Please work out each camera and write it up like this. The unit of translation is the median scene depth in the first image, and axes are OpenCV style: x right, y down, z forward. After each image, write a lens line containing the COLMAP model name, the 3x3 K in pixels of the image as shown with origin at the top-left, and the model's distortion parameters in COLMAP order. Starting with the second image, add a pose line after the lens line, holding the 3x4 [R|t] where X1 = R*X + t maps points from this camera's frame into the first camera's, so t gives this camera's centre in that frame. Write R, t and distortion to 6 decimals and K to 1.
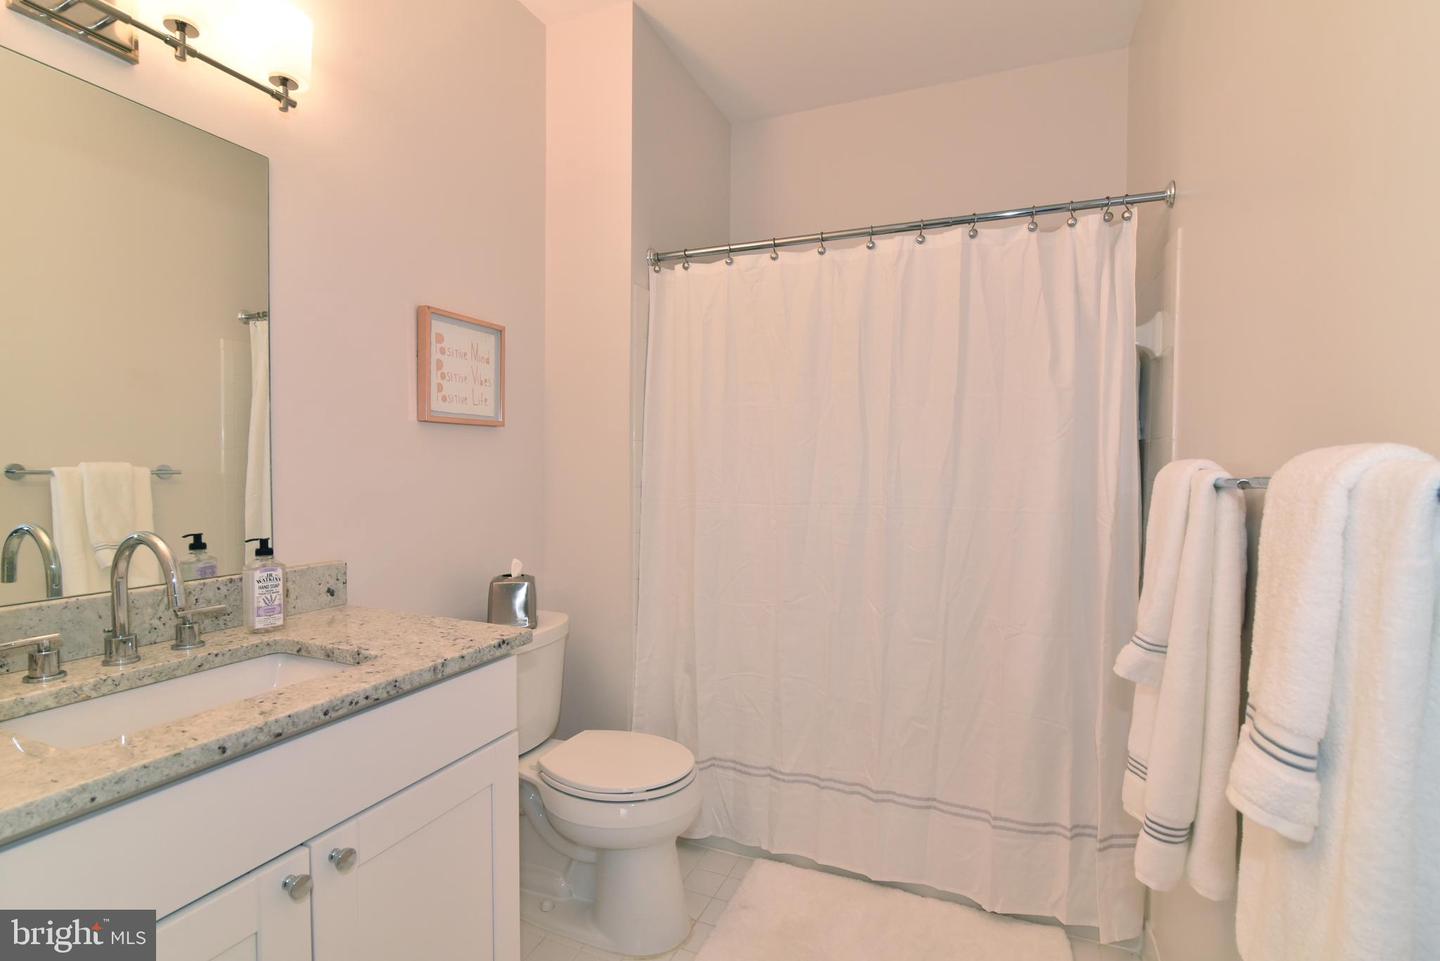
lens RADIAL K [[655.1, 0, 713.9], [0, 655.1, 487.2], [0, 0, 1]] dist [-0.017610, 0.001331]
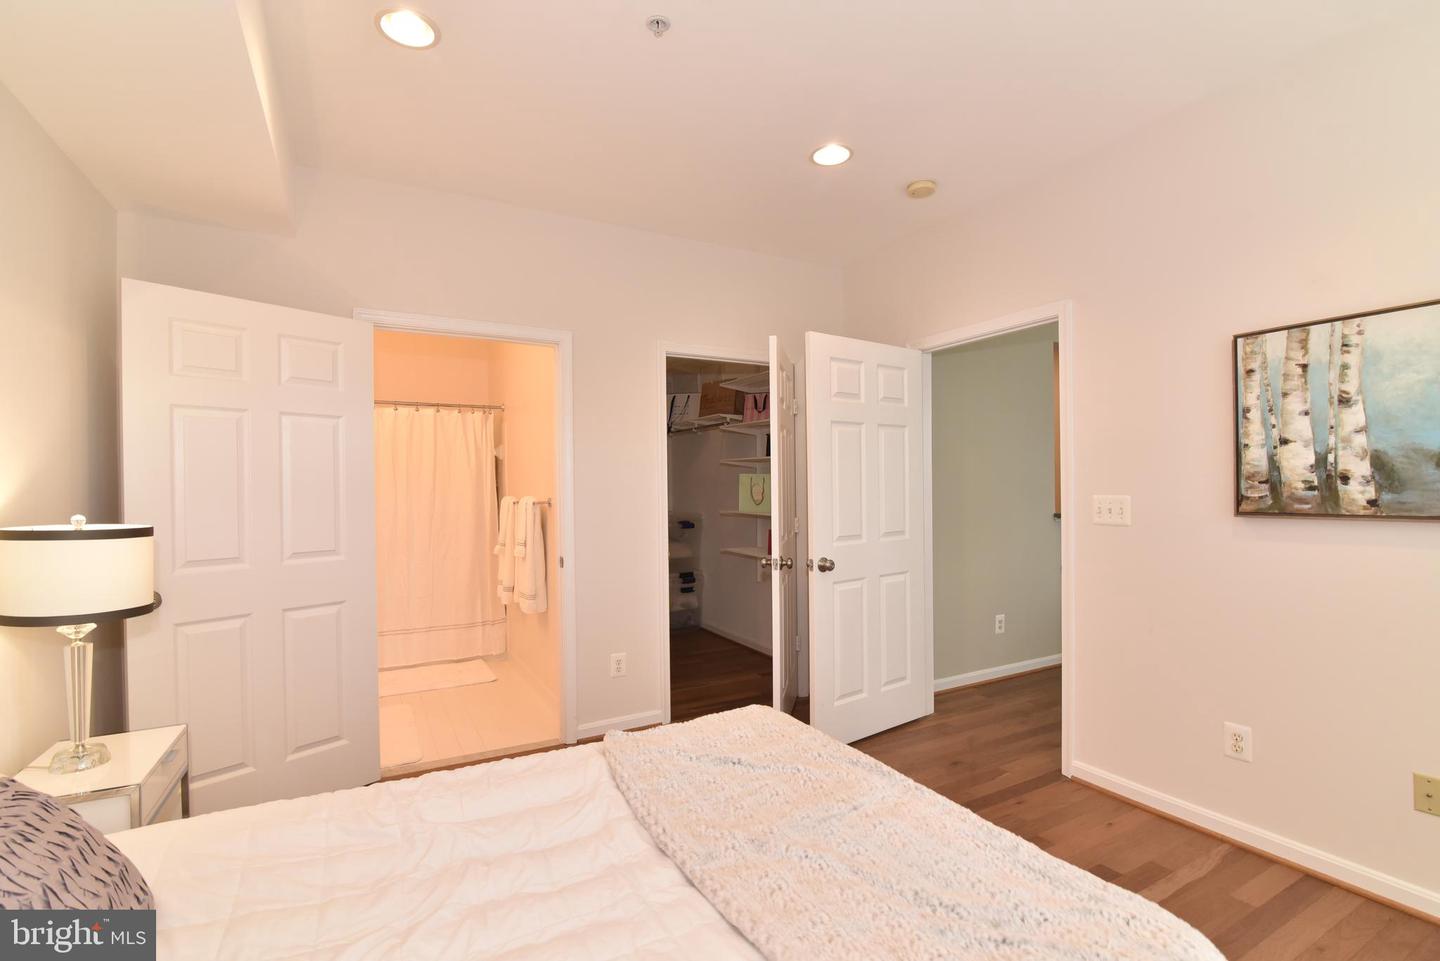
lens RADIAL K [[655.1, 0, 713.9], [0, 655.1, 487.2], [0, 0, 1]] dist [-0.017610, 0.001331]
pose [[0.618165, -0.014358, 0.785917, -1.074029], [0.047328, 0.998699, -0.018980, 0.025952], [-0.784622, 0.048929, 0.618040, -1.619055]]
